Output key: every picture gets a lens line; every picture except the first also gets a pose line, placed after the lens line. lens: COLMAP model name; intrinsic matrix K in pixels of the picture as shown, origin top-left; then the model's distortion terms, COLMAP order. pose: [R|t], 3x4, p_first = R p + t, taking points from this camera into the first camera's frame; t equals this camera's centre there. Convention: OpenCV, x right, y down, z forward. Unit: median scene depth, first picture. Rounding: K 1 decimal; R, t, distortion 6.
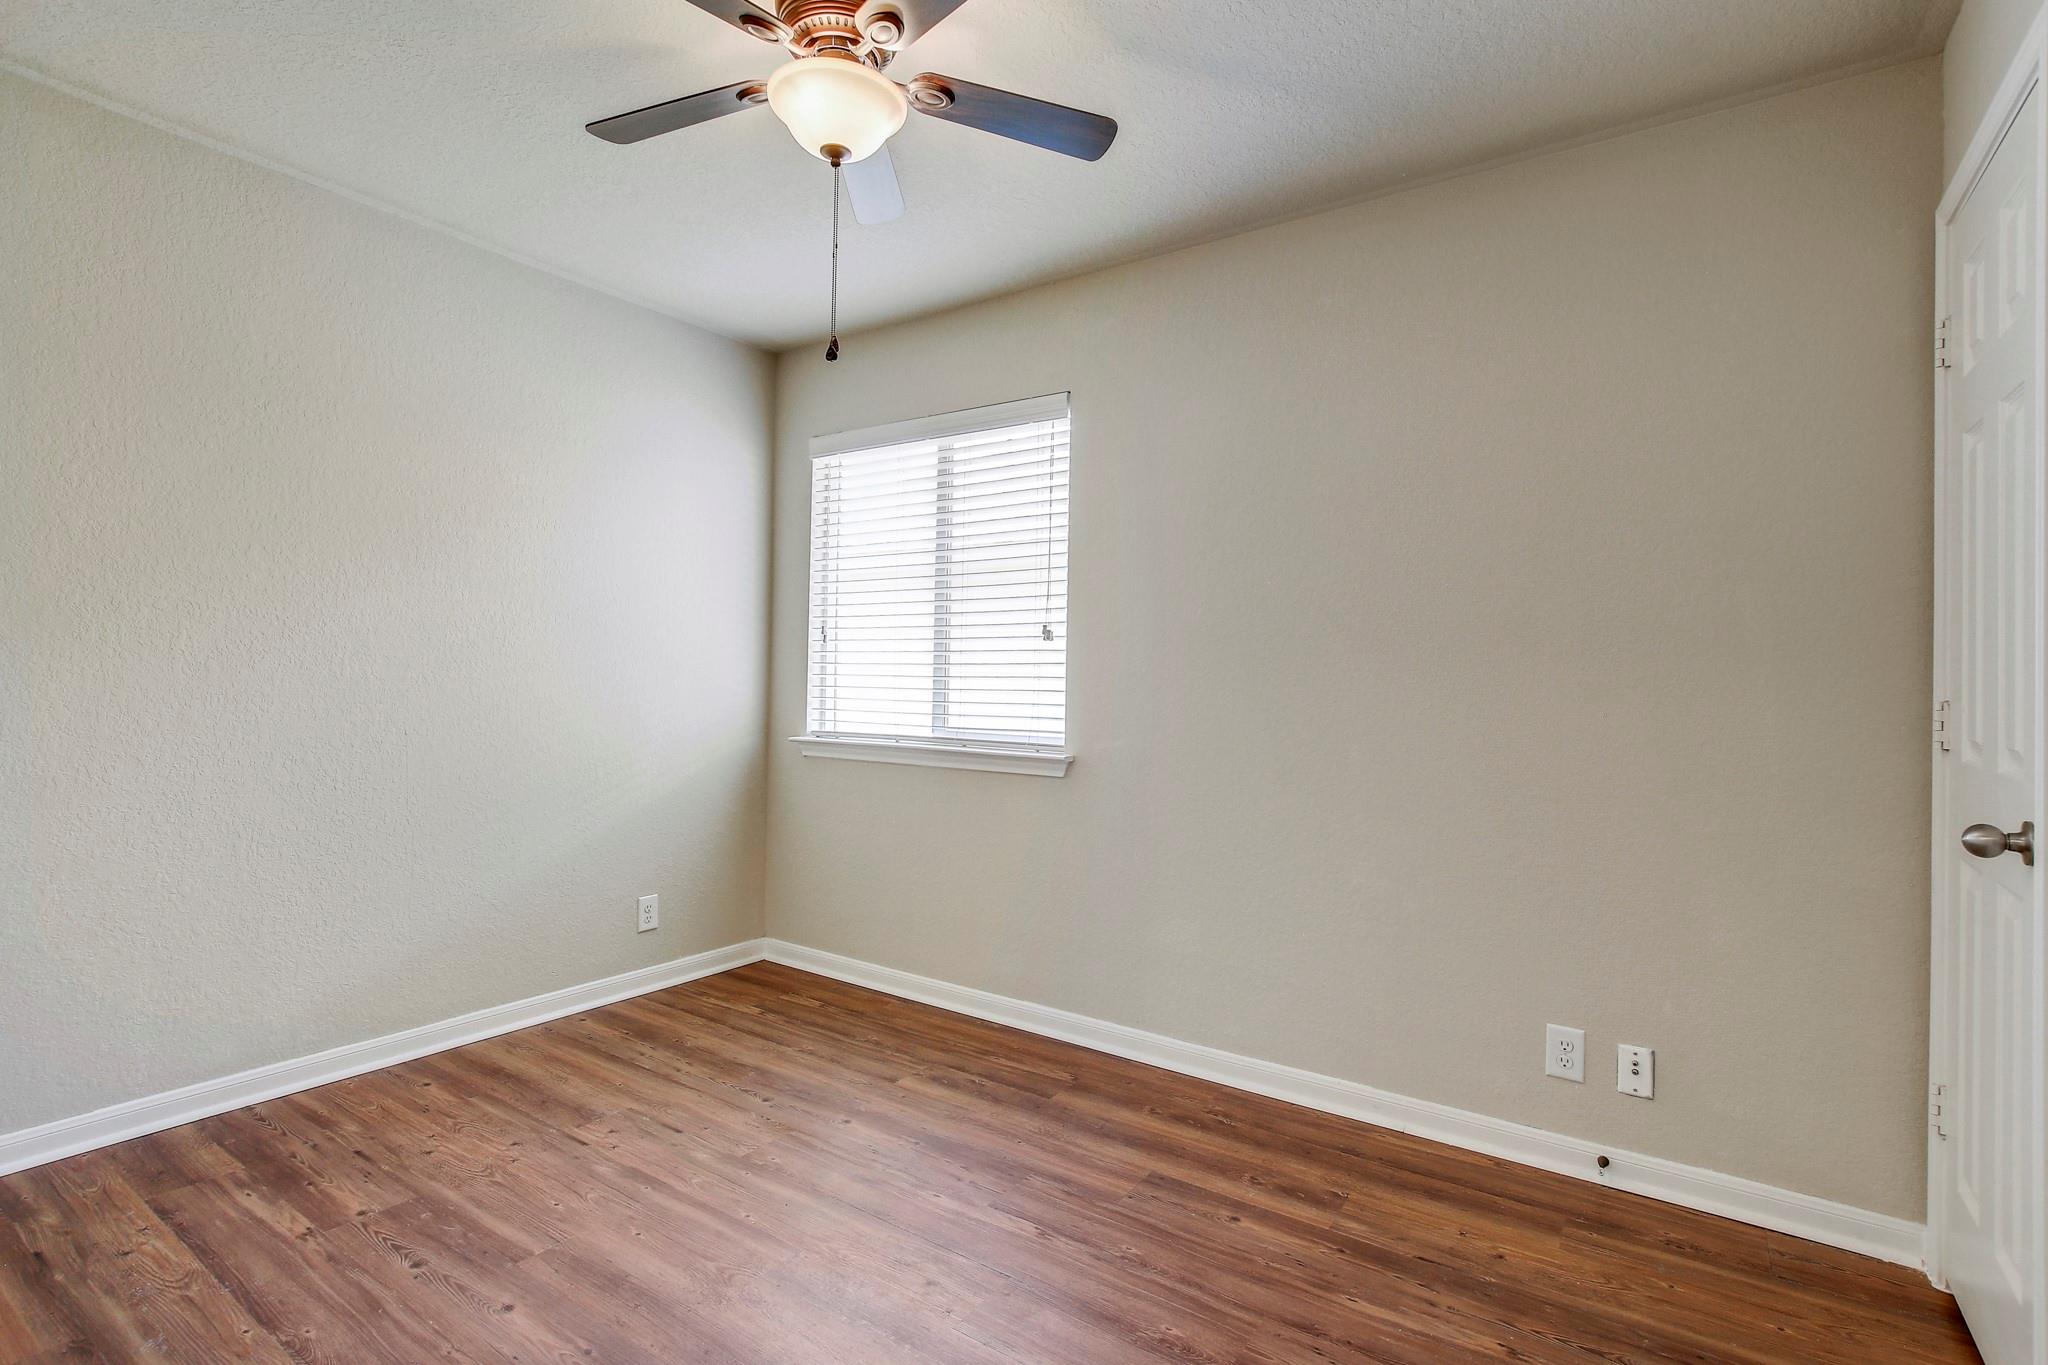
lens RADIAL K [[953.0, 0, 1013.9], [0, 953.0, 691.5], [0, 0, 1]] dist [-0.022364, 0.000774]
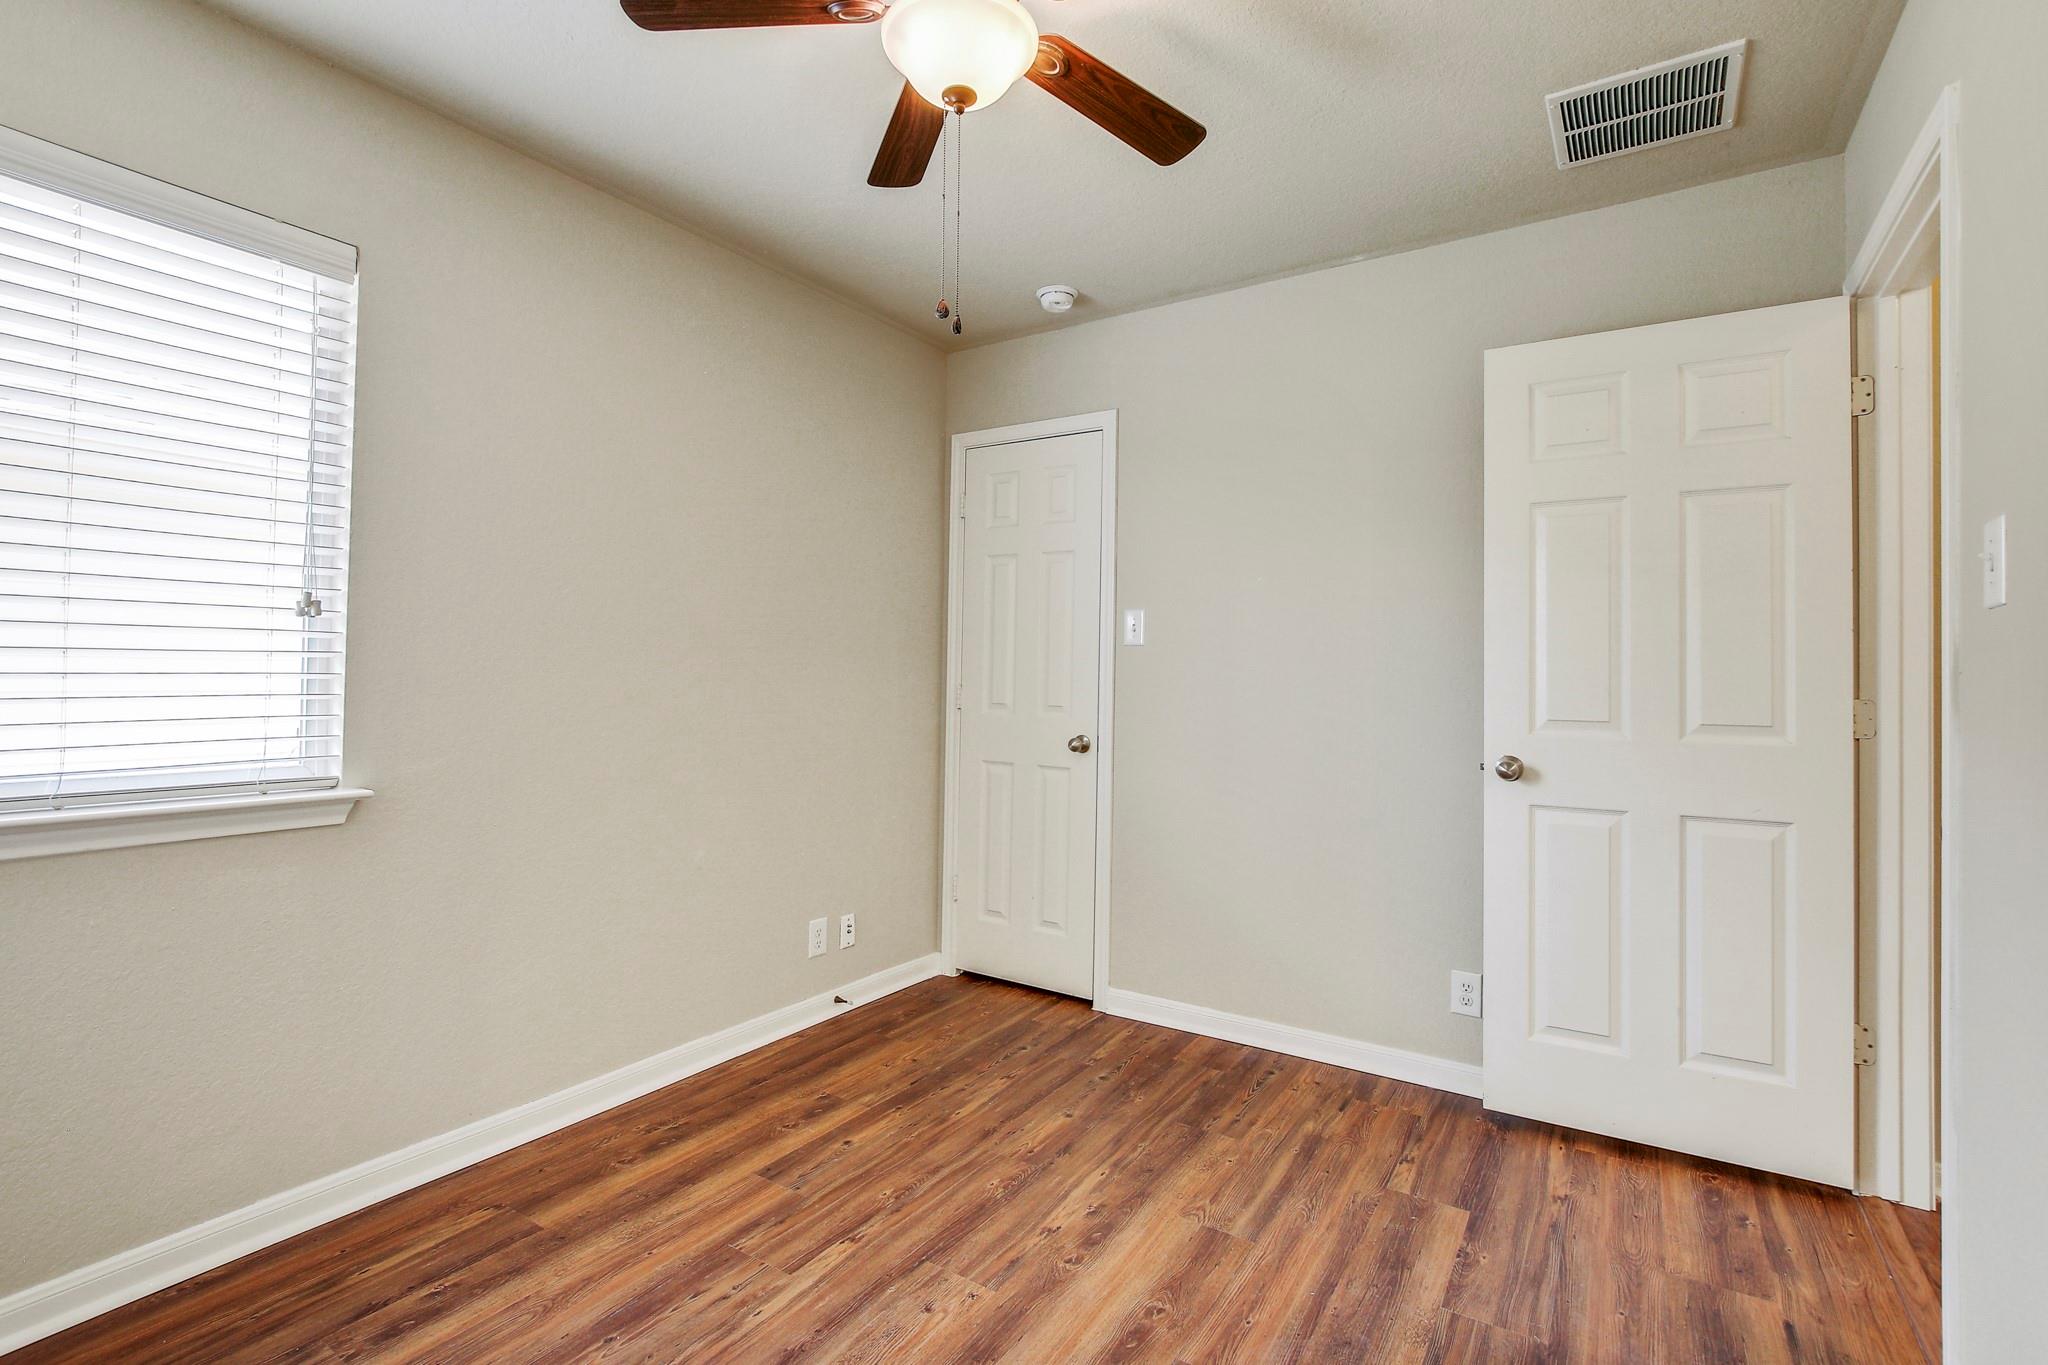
lens RADIAL K [[953.0, 0, 1013.9], [0, 953.0, 691.5], [0, 0, 1]] dist [-0.022364, 0.000774]
pose [[-0.026511, -0.039887, 0.998852, -0.842643], [-0.006373, 0.999190, 0.039731, -0.043374], [-0.999628, -0.005312, -0.026744, 0.758345]]
